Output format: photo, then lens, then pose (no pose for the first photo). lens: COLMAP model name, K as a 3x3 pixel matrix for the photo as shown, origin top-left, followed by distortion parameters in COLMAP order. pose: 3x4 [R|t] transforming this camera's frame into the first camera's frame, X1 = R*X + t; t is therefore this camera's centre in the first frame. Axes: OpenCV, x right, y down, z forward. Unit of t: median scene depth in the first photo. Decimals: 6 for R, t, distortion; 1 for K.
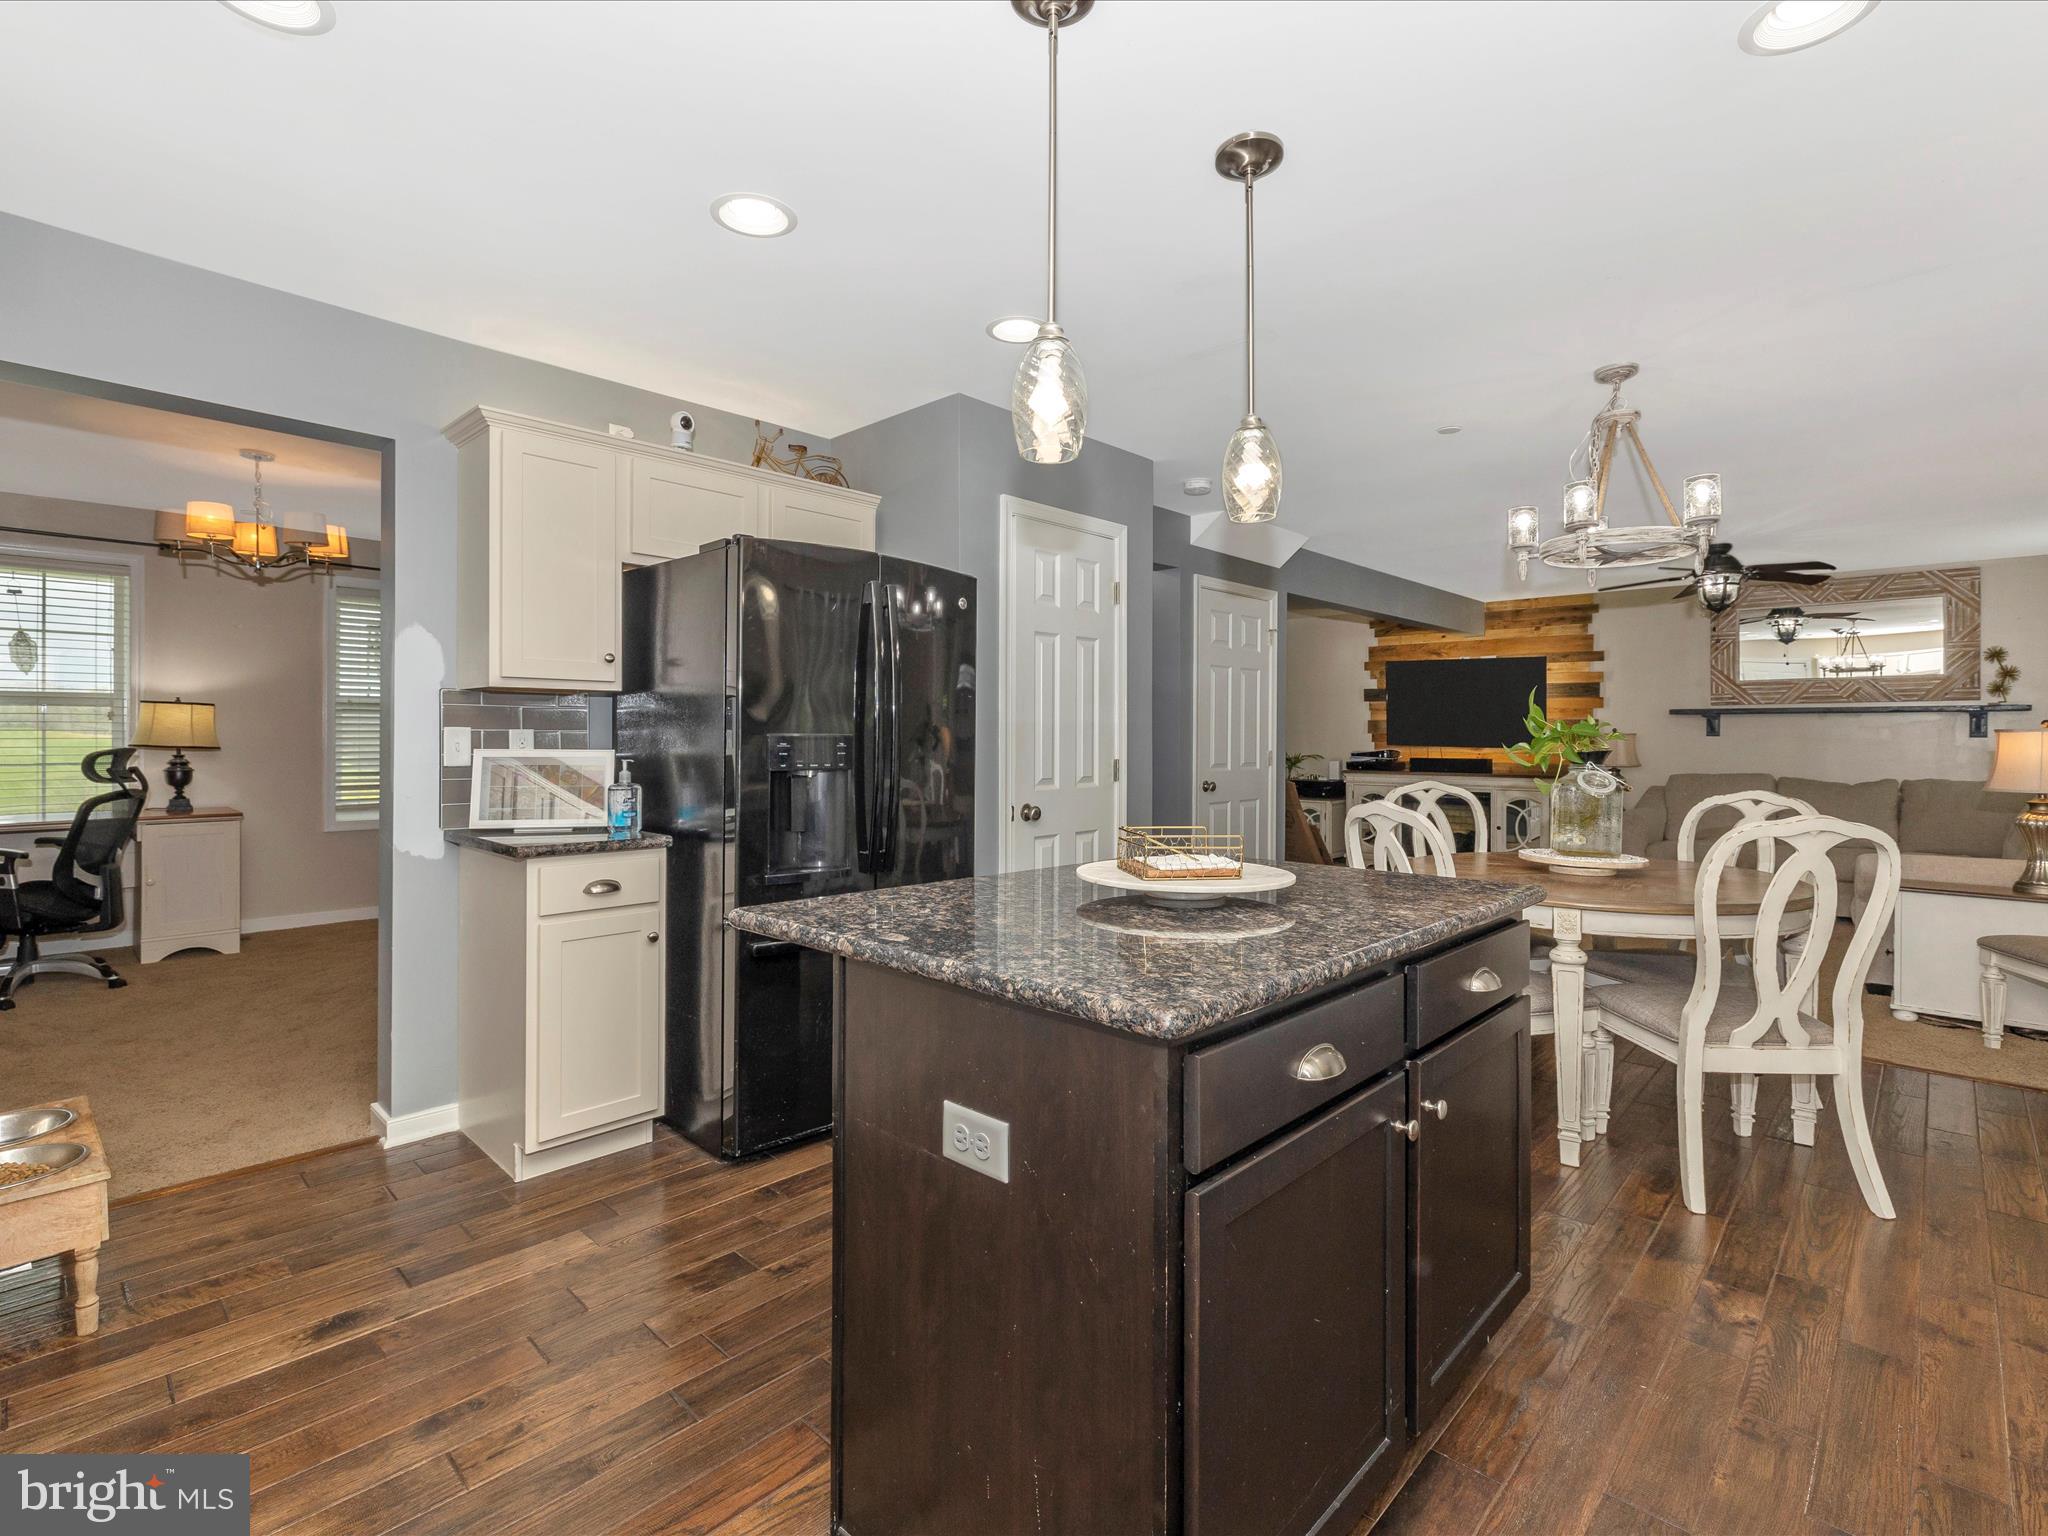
lens RADIAL K [[970.9, 0, 1048.4], [0, 970.9, 735.4], [0, 0, 1]] dist [0.001361, -0.000554]
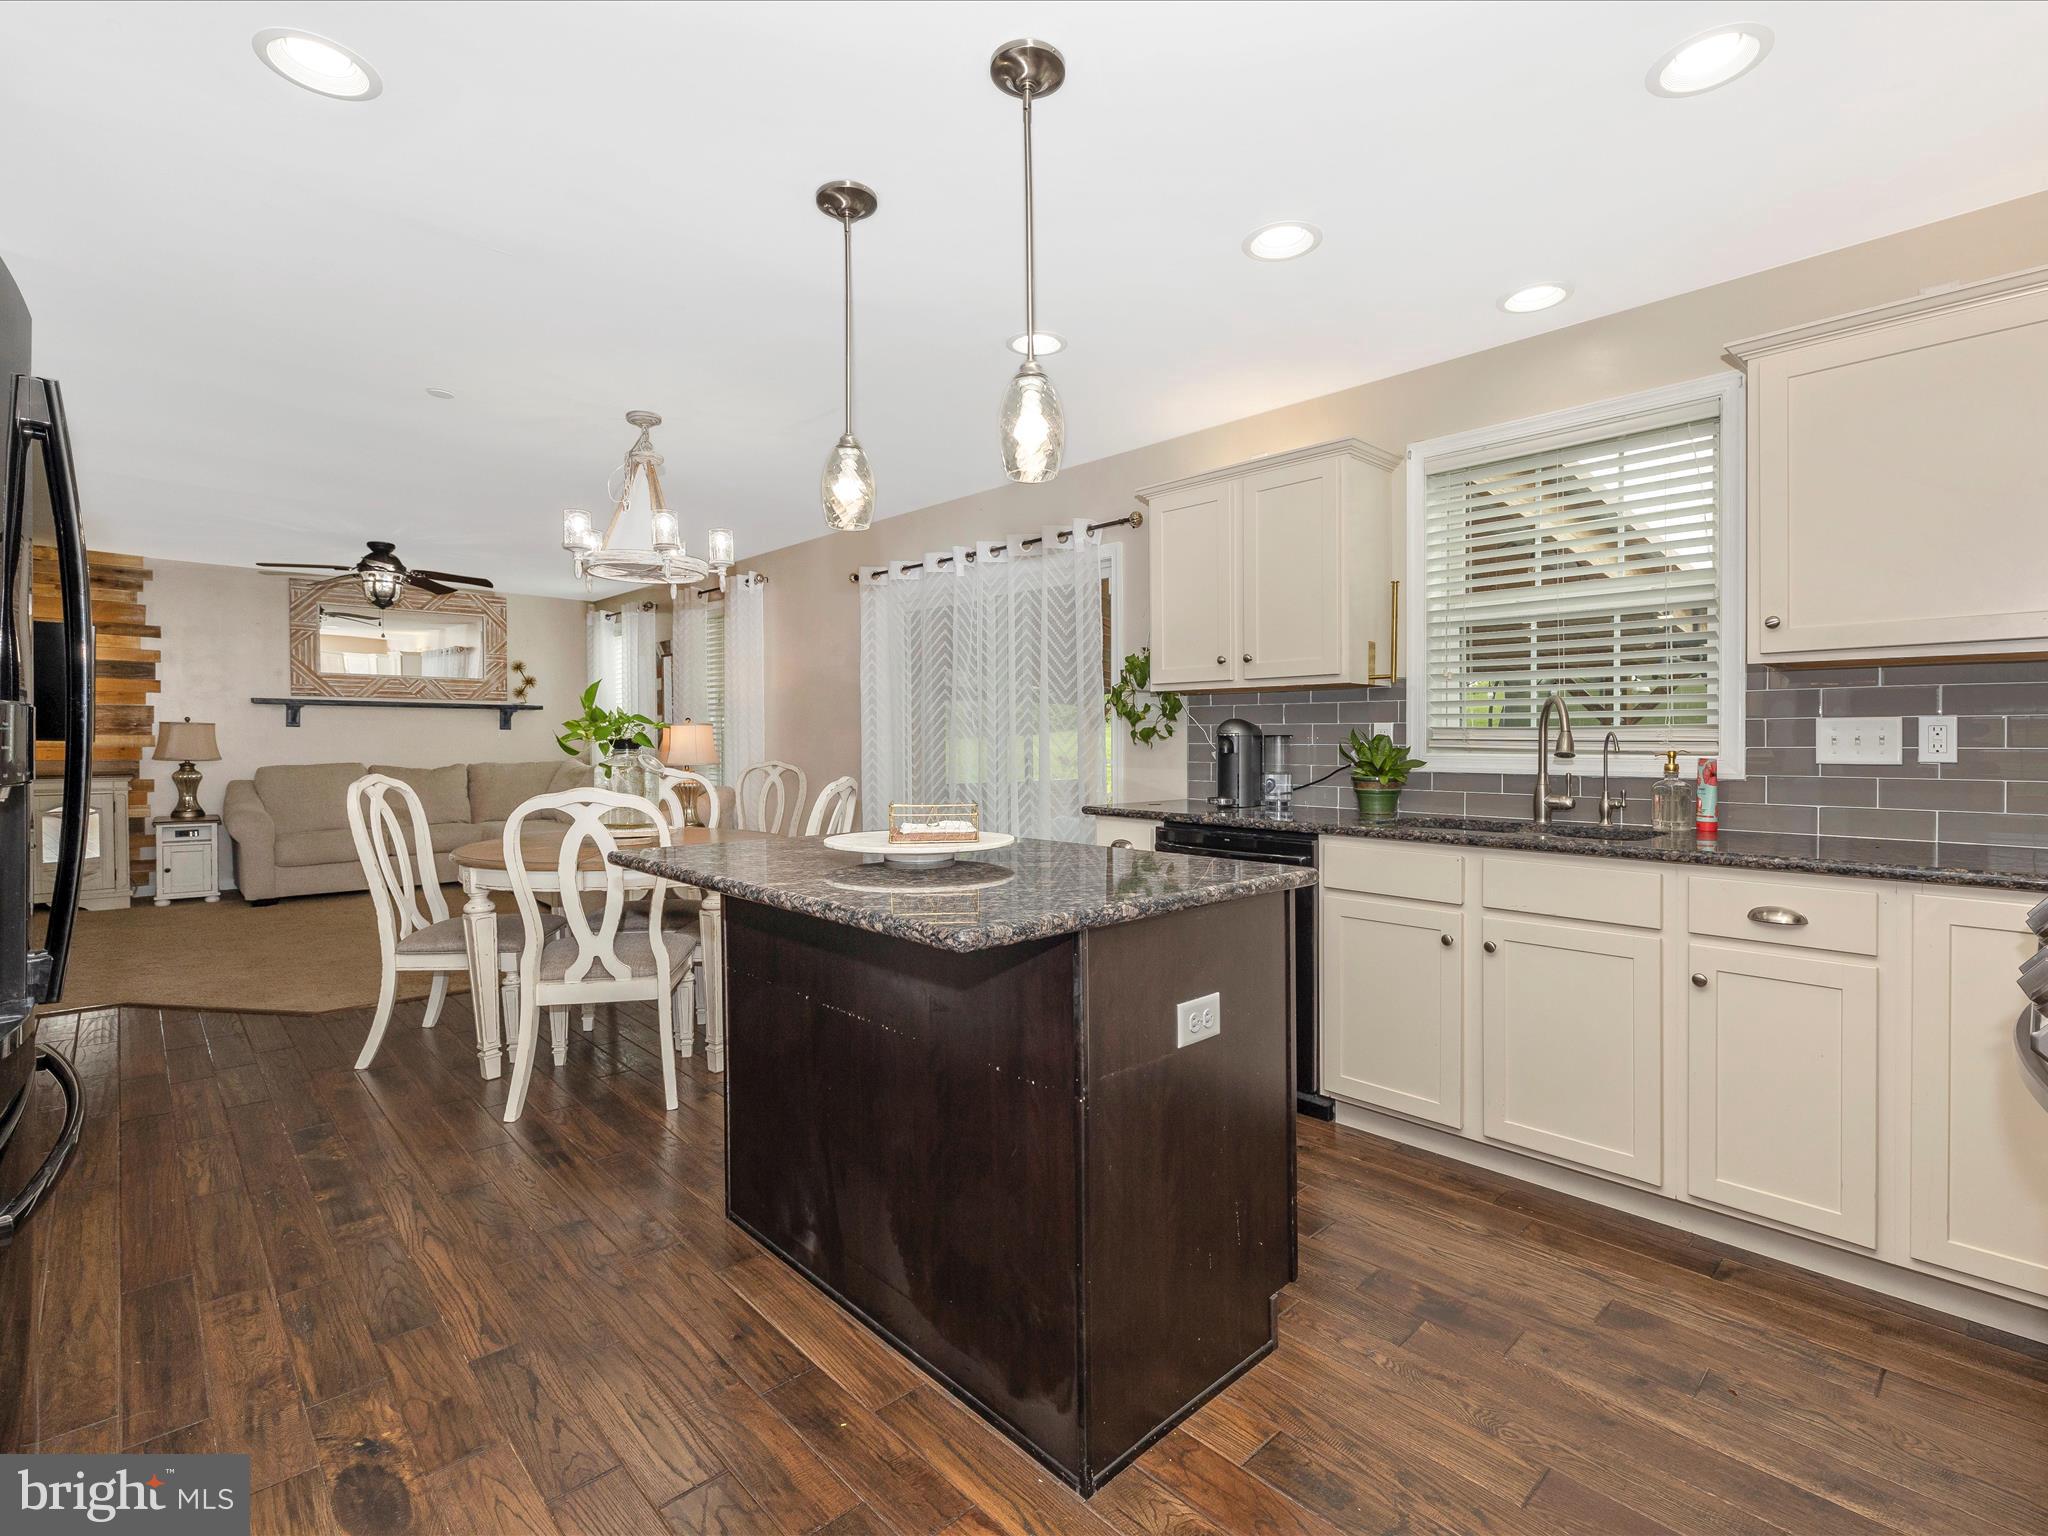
lens RADIAL K [[970.9, 0, 1011.5], [0, 970.9, 768.7], [0, 0, 1]] dist [0.001361, -0.000554]
pose [[0.095122, -0.033775, 0.994892, -0.229370], [-0.006168, 0.999385, 0.034518, 0.004534], [-0.995447, -0.009420, 0.094855, 0.183468]]
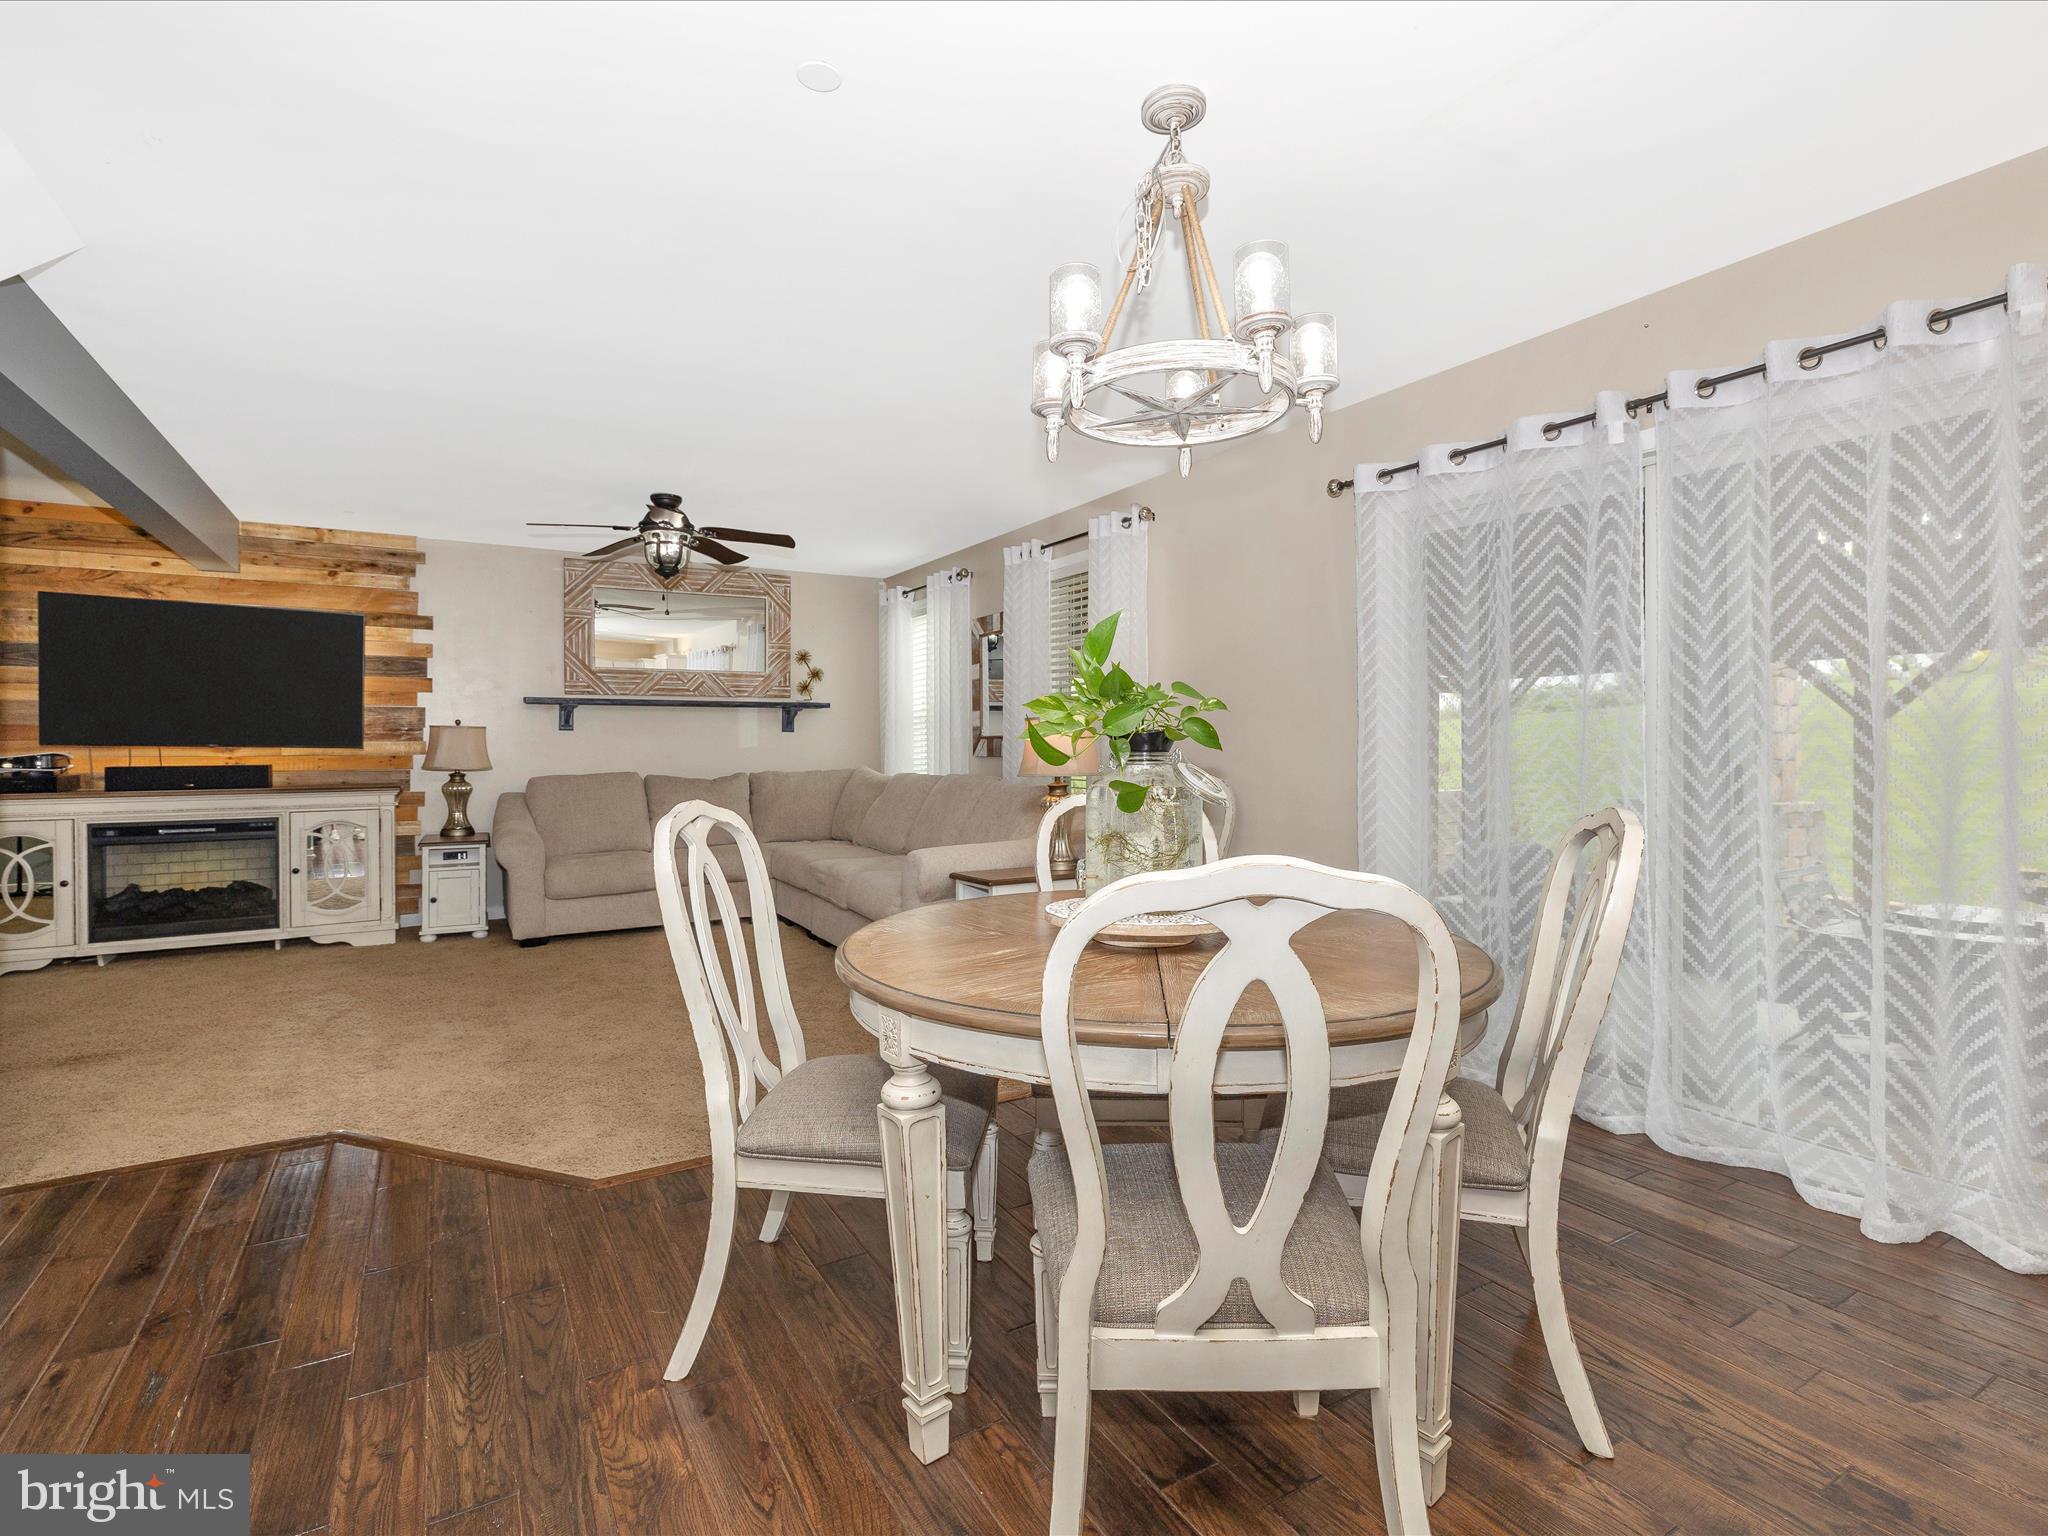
lens RADIAL K [[970.9, 0, 1017.7], [0, 970.9, 748.3], [0, 0, 1]] dist [0.001361, -0.000554]
pose [[0.292993, -0.010407, 0.956058, -0.012331], [0.002717, 0.999946, 0.010052, 0.008876], [-0.956111, -0.000348, 0.293005, 0.377706]]
